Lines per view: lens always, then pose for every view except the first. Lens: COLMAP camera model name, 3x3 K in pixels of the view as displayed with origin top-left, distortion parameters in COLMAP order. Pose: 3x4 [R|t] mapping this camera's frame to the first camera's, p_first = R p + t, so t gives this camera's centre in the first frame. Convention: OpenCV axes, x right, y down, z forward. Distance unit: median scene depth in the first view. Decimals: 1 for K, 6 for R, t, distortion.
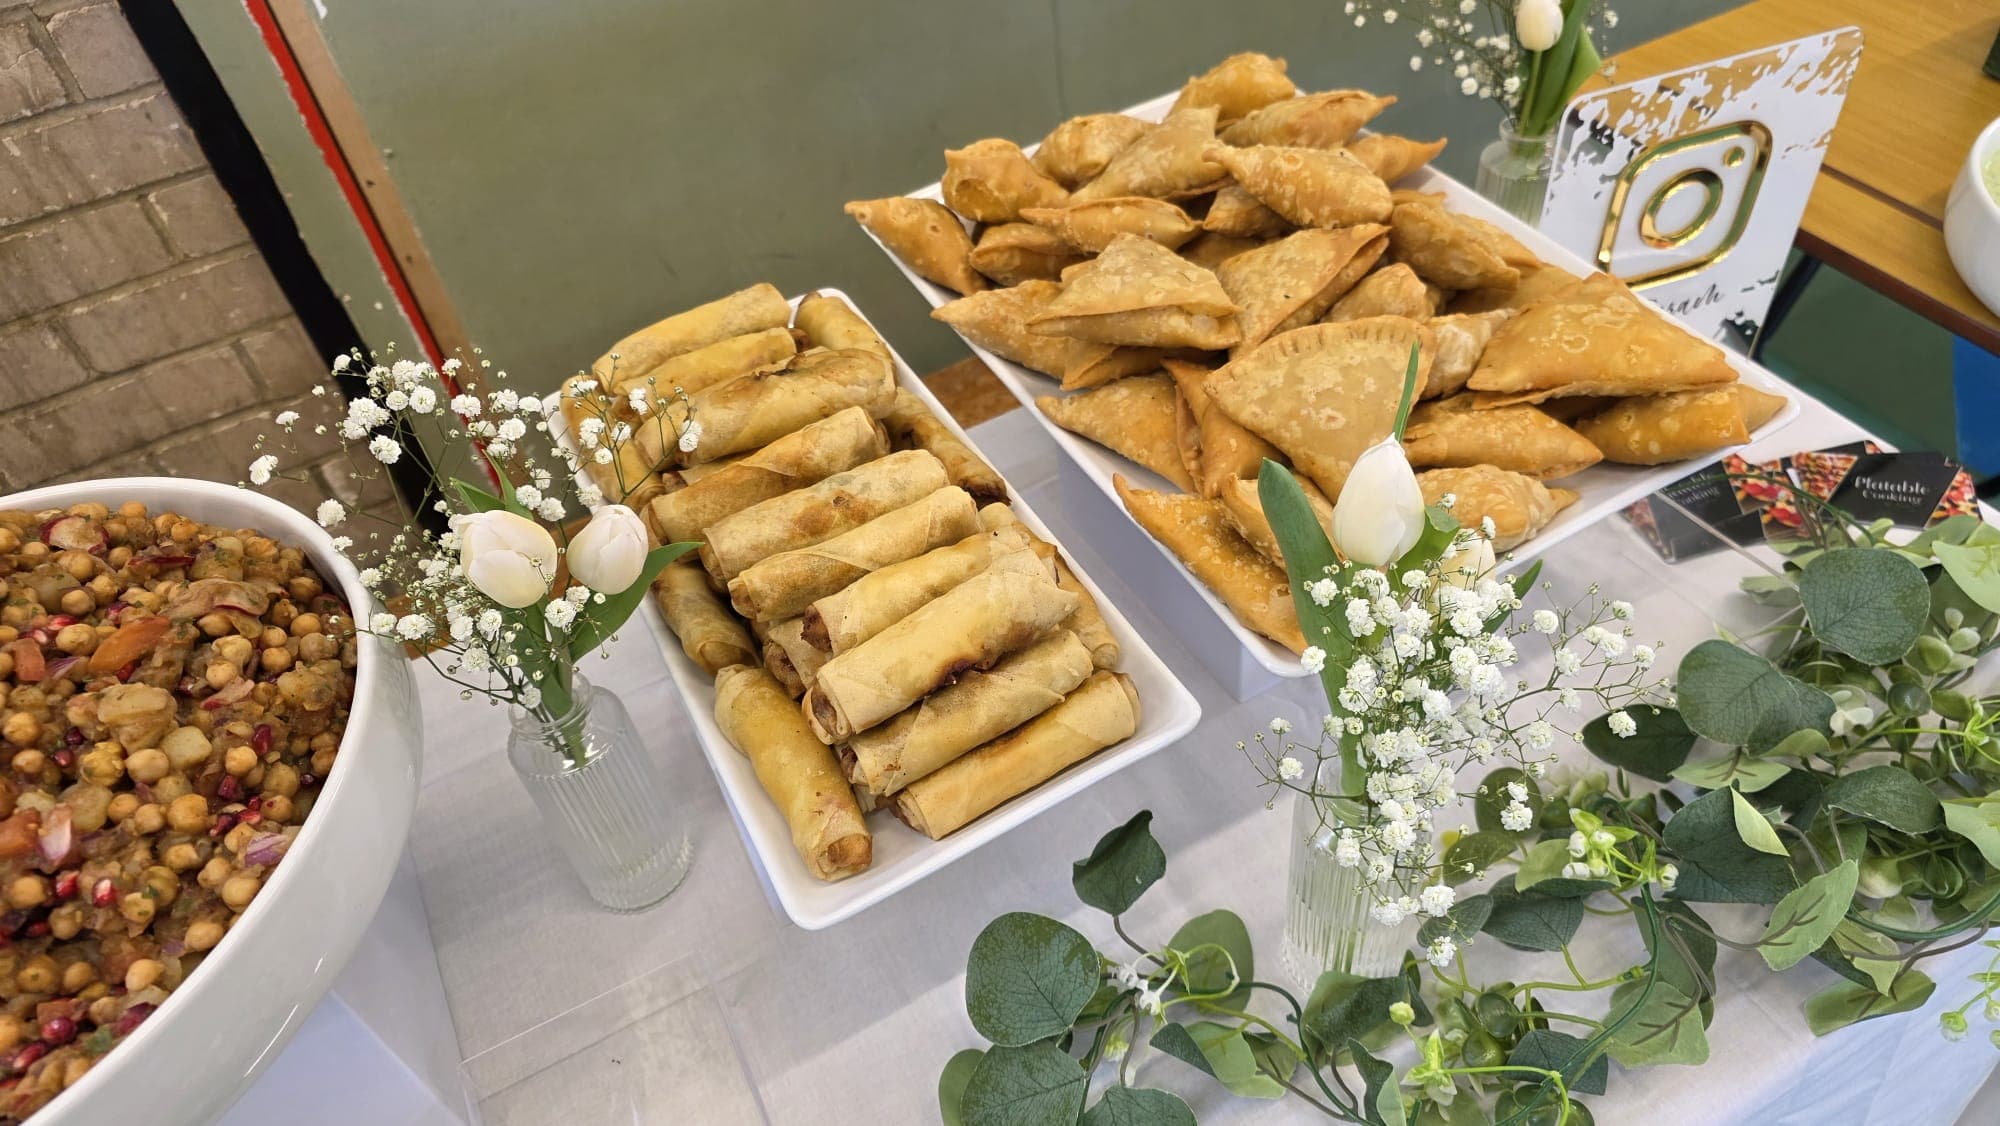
lens RADIAL K [[1373.6, 0, 1000.6], [0, 1373.6, 562.5], [0, 0, 1]] dist [-0.004229, -0.008536]
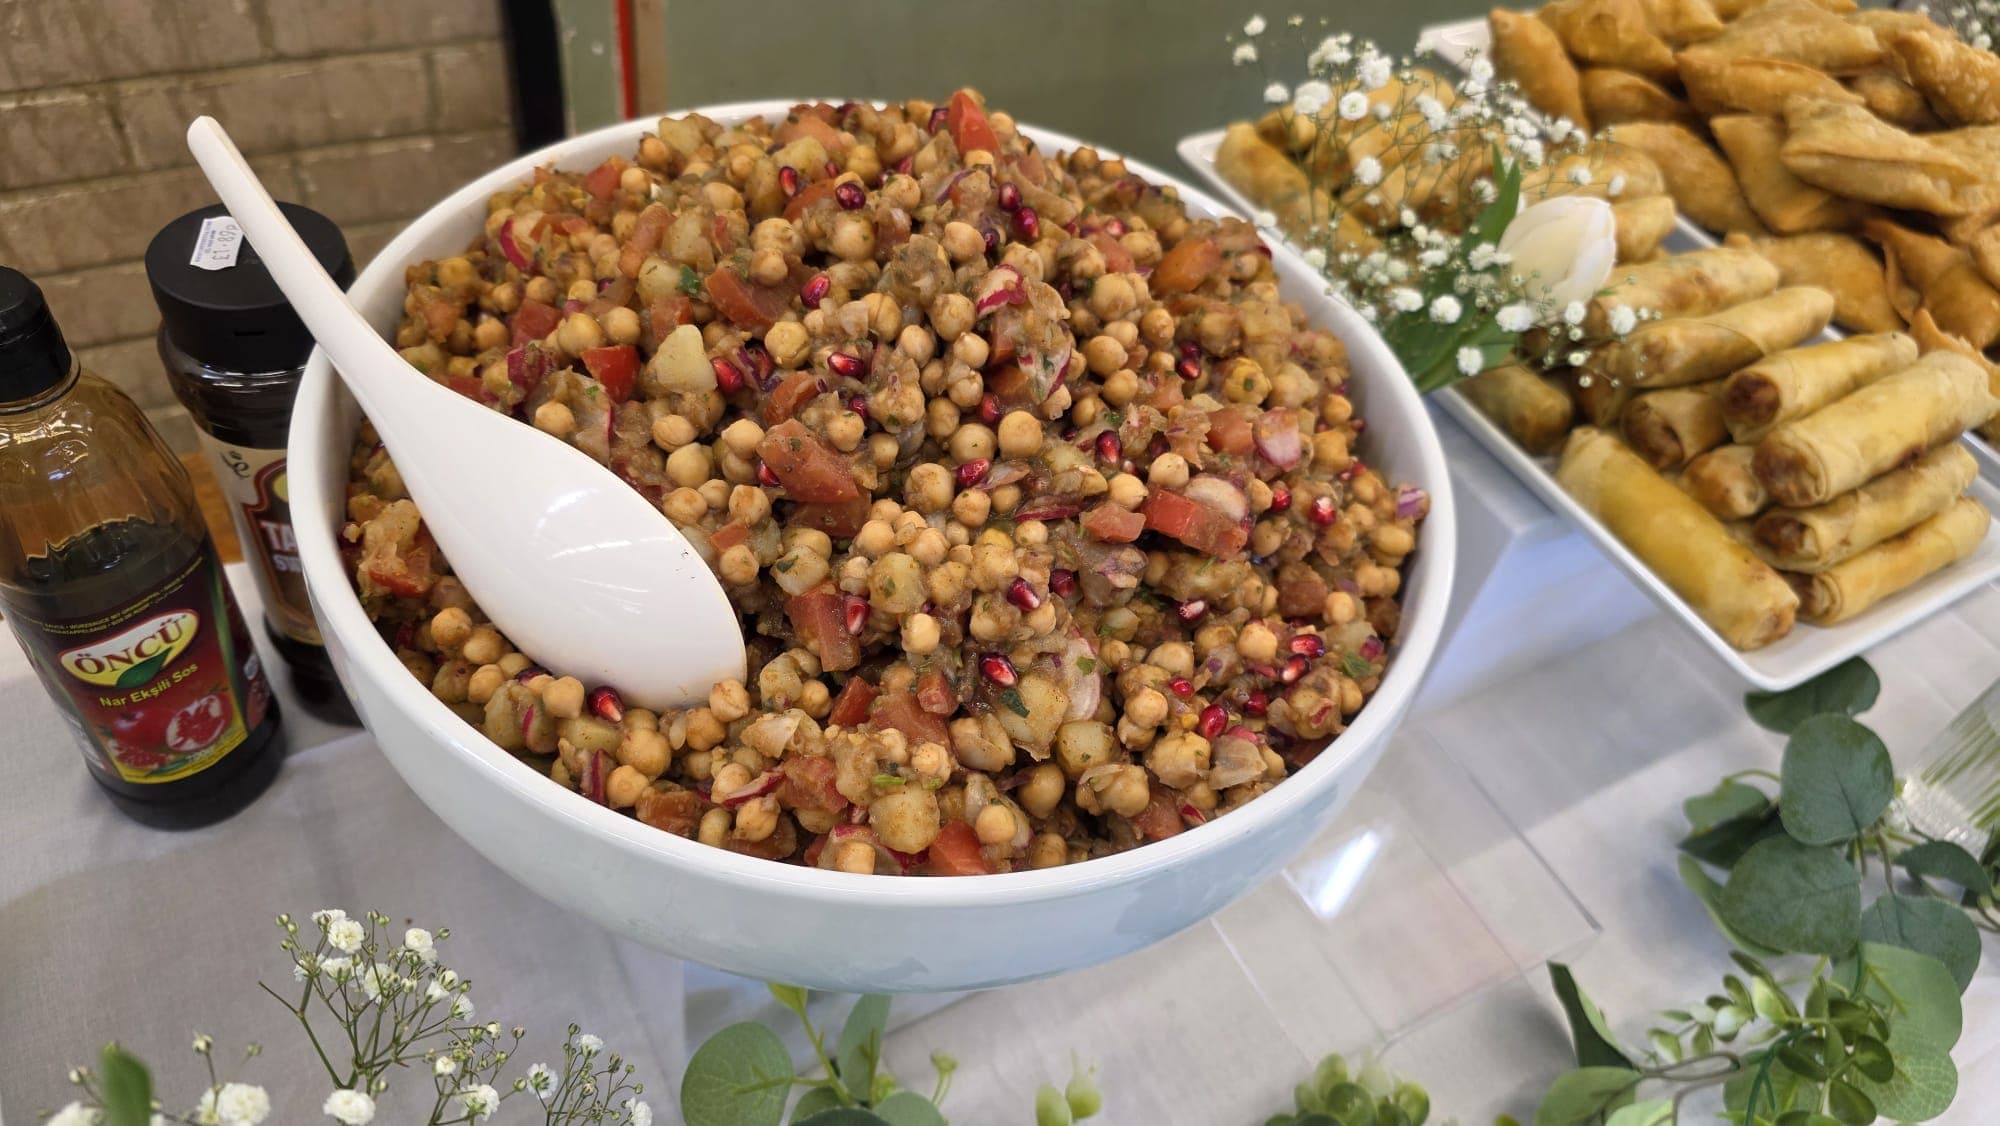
lens RADIAL K [[1373.6, 0, 999.8], [0, 1373.6, 565.1], [0, 0, 1]] dist [-0.004229, -0.008536]
pose [[0.971725, 0.153196, 0.179669, -0.617434], [-0.159365, 0.987010, 0.020335, 0.177173], [-0.174220, -0.048393, 0.983517, 0.097593]]
